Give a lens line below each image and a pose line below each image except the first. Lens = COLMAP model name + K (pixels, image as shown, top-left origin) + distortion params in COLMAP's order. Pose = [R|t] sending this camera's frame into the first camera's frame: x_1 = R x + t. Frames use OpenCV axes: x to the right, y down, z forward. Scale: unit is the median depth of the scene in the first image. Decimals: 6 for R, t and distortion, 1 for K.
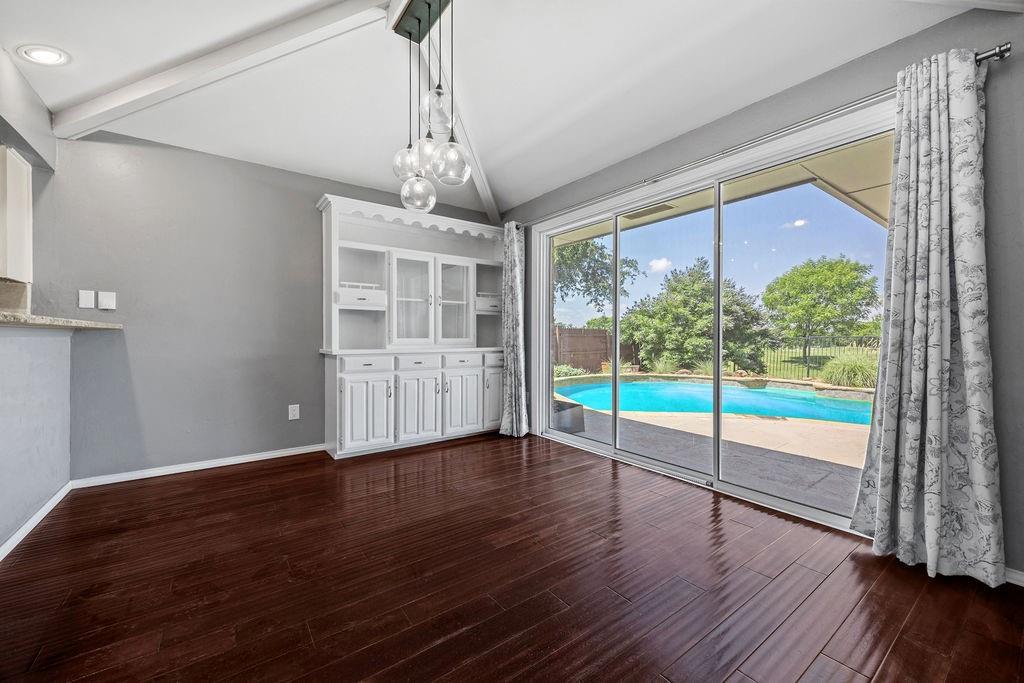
lens RADIAL K [[396.6, 0, 512.0], [0, 396.6, 341.5], [0, 0, 1]] dist [0.001465, 0.000237]
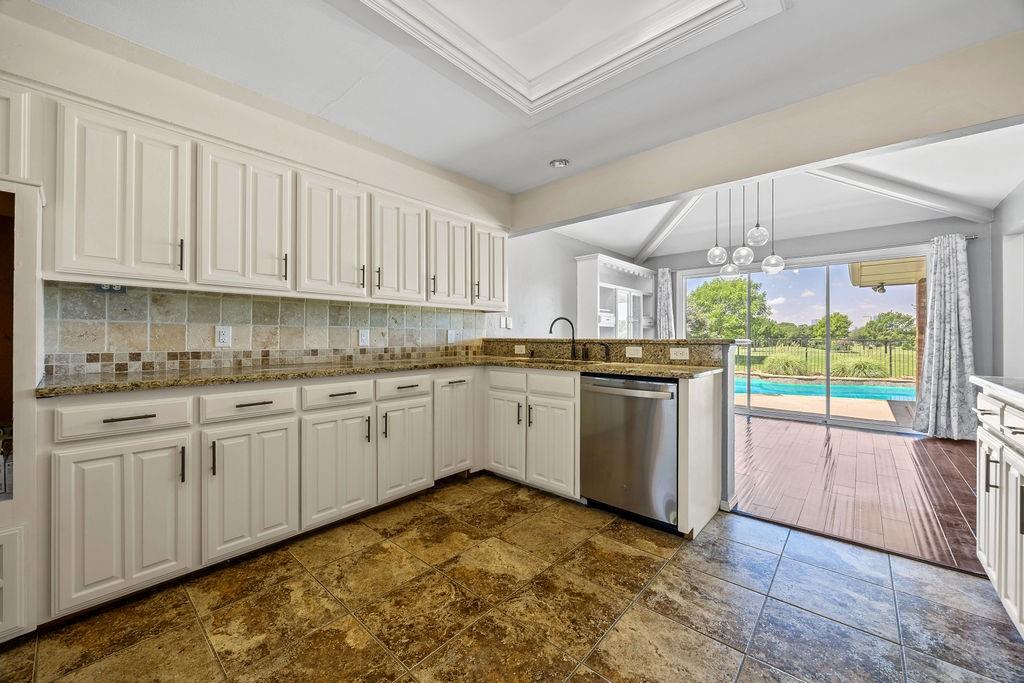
lens RADIAL K [[388.0, 0, 506.7], [0, 388.0, 337.9], [0, 0, 1]] dist [0.000783, 0.000035]
pose [[0.977879, 0.002028, 0.209164, -0.942840], [-0.000235, 0.999963, -0.008598, -0.017912], [-0.209174, 0.008358, 0.977843, -0.347660]]
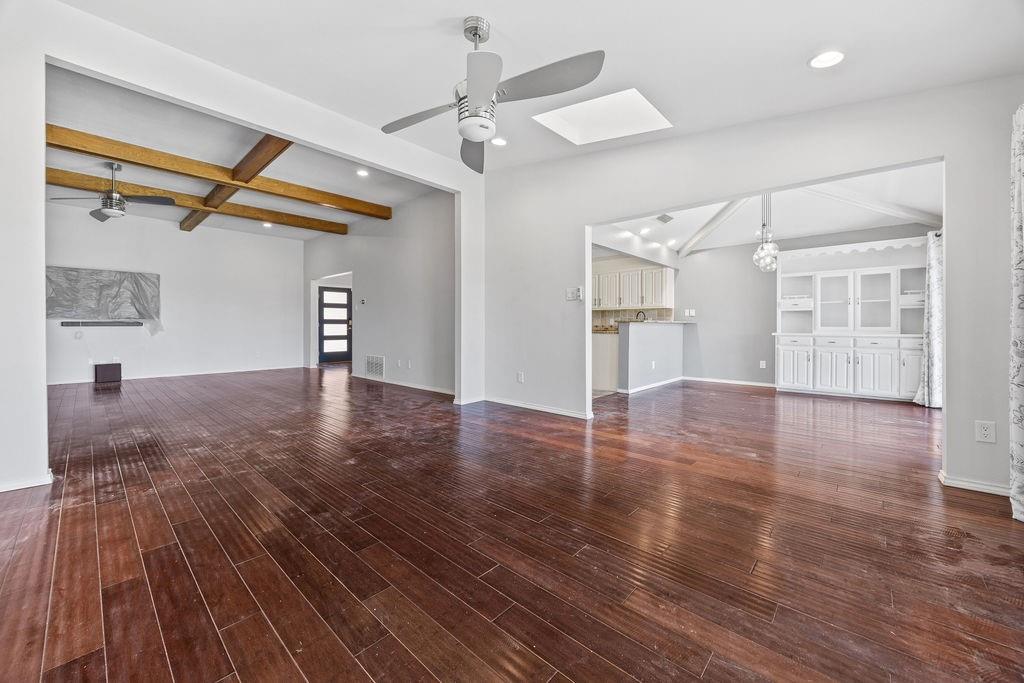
lens RADIAL K [[393.6, 0, 515.1], [0, 393.6, 327.1], [0, 0, 1]] dist [0.000230, 0.000020]
pose [[0.212154, 0.001187, -0.977236, 0.913796], [-0.011821, 0.999929, -0.001352, 0.008636], [0.977165, 0.011839, 0.212153, -0.507839]]
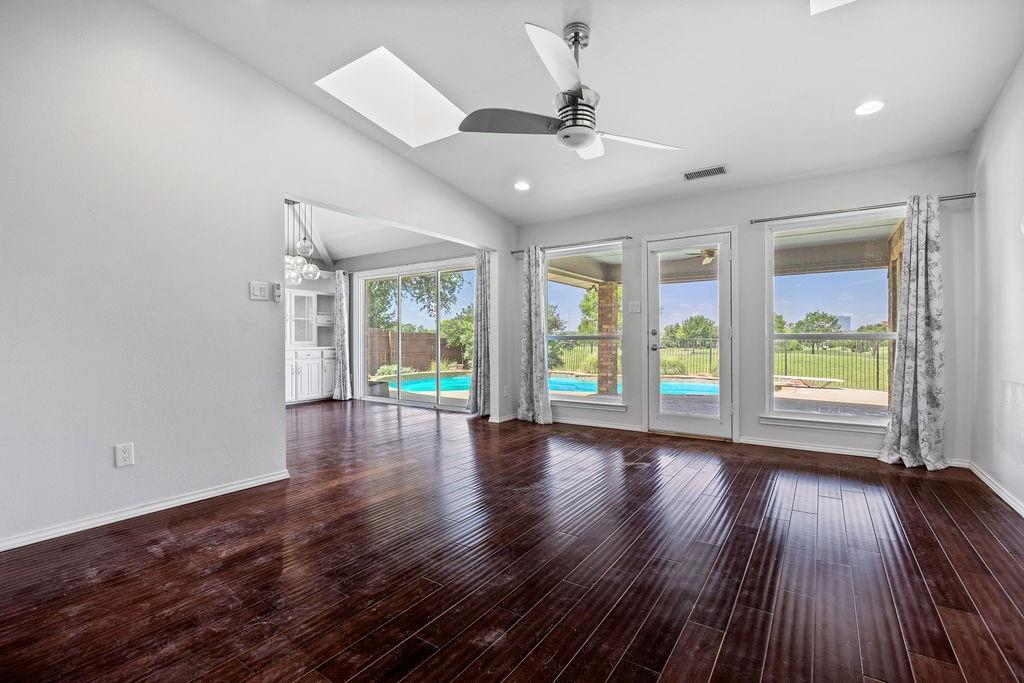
lens RADIAL K [[452.3, 0, 512.0], [0, 452.3, 341.5], [0, 0, 1]] dist [-0.018643, -0.000179]
pose [[0.942457, -0.003795, 0.334305, 0.044601], [0.006164, 0.999963, -0.006028, 0.009710], [-0.334269, 0.007742, 0.942446, -1.008549]]
